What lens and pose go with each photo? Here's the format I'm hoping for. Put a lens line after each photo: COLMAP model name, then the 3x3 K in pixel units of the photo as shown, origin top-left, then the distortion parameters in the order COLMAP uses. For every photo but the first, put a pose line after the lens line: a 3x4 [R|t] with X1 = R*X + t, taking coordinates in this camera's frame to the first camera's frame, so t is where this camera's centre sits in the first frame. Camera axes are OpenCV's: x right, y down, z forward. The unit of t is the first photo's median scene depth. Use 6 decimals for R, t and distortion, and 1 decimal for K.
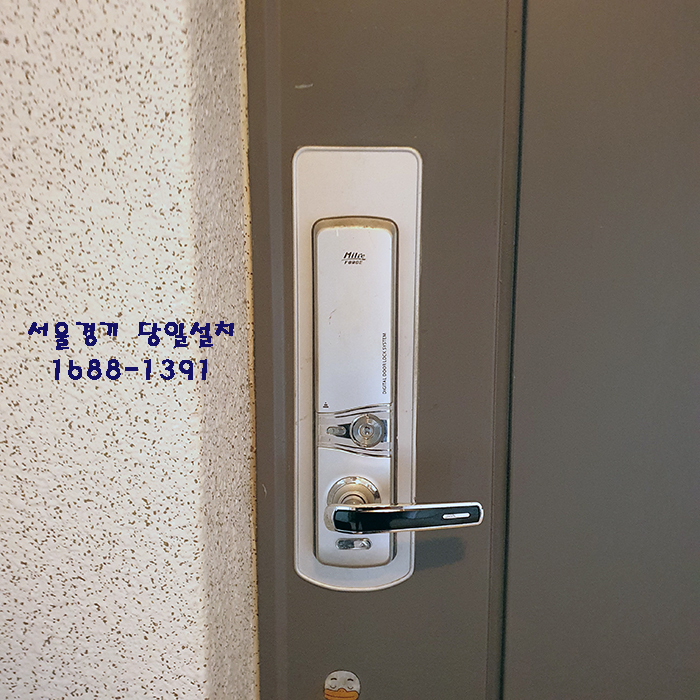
lens RADIAL K [[770.7, 0, 350.9], [0, 770.7, 348.8], [0, 0, 1]] dist [0.044843, 0.000000]
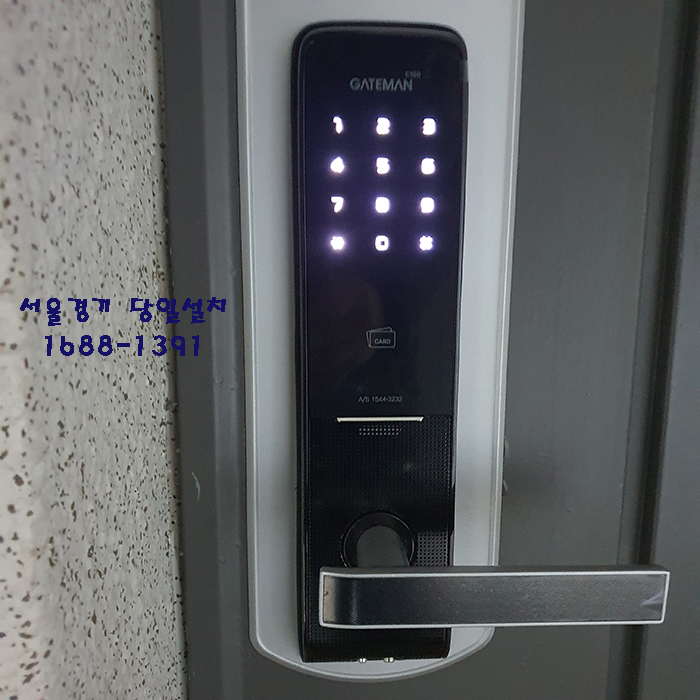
lens RADIAL K [[770.7, 0, 349.5], [0, 770.7, 352.0], [0, 0, 1]] dist [0.044843, 0.000000]
pose [[0.993435, -0.026707, 0.111234, -0.077653], [0.022664, 0.999041, 0.037453, 0.093700], [-0.112128, -0.034686, 0.993088, 0.577692]]
